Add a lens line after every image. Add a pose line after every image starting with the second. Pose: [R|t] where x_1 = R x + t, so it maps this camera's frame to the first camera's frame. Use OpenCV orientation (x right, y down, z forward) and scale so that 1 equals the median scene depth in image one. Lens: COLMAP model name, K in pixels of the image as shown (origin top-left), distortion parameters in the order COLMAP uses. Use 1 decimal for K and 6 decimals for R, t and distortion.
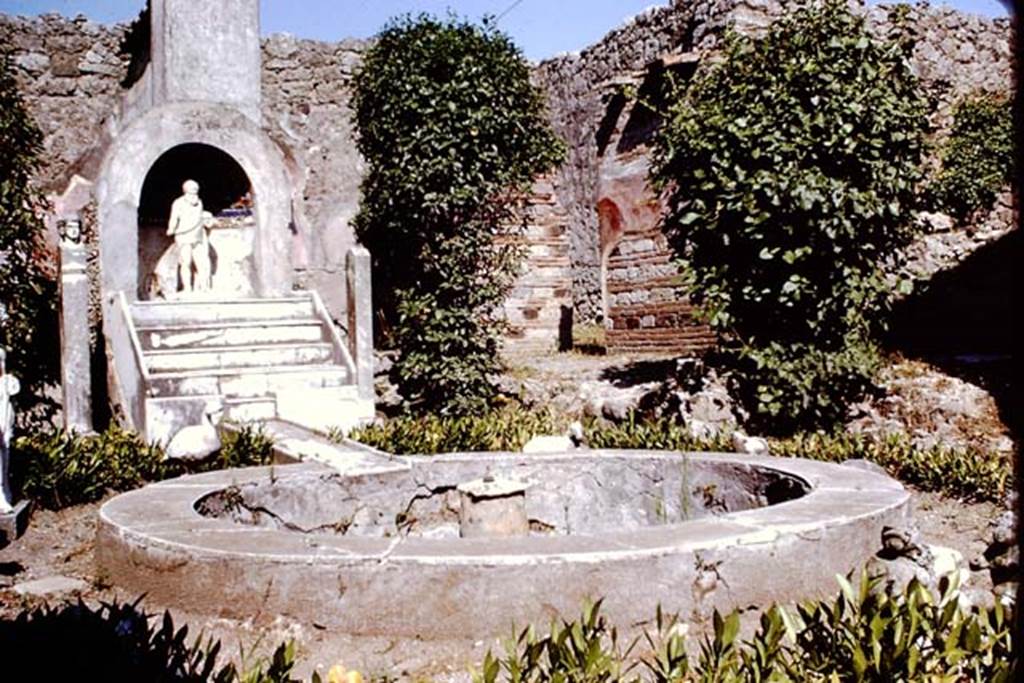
lens RADIAL K [[1199.6, 0, 509.0], [0, 1199.6, 345.3], [0, 0, 1]] dist [-0.122098, 0.000000]
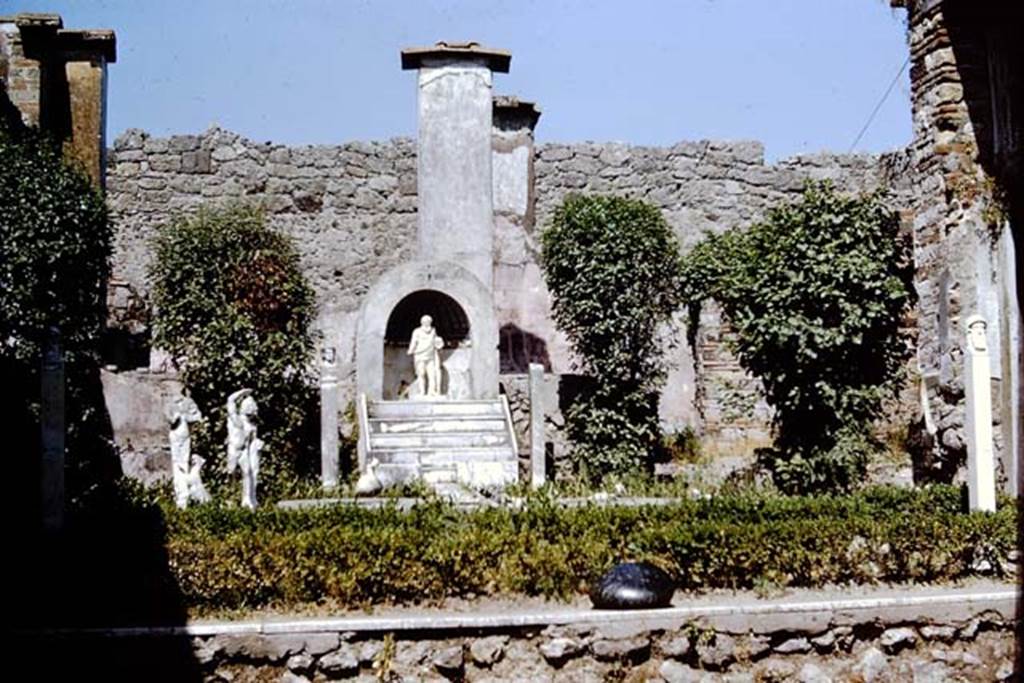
lens RADIAL K [[1881.9, 0, 512.1], [0, 1881.9, 339.7], [0, 0, 1]] dist [-0.128064, 0.000000]
pose [[0.918282, -0.002655, -0.395918, 0.705156], [-0.024129, 0.997744, -0.062654, 0.026714], [0.395191, 0.067087, 0.916146, -0.995512]]
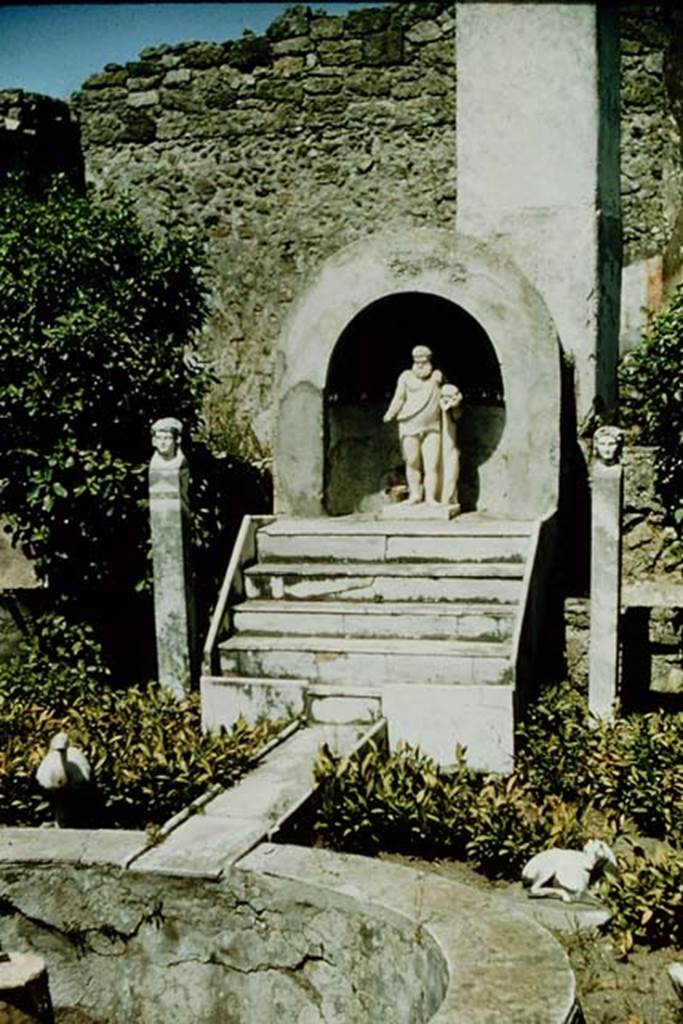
lens RADIAL K [[1804.3, 0, 337.4], [0, 1804.3, 513.8], [0, 0, 1]] dist [-0.182330, 0.000000]
pose [[0.633772, 0.095408, -0.767614, 0.515419], [-0.013329, 0.993564, 0.112486, -0.156936], [0.773405, -0.061059, 0.630964, 0.293379]]
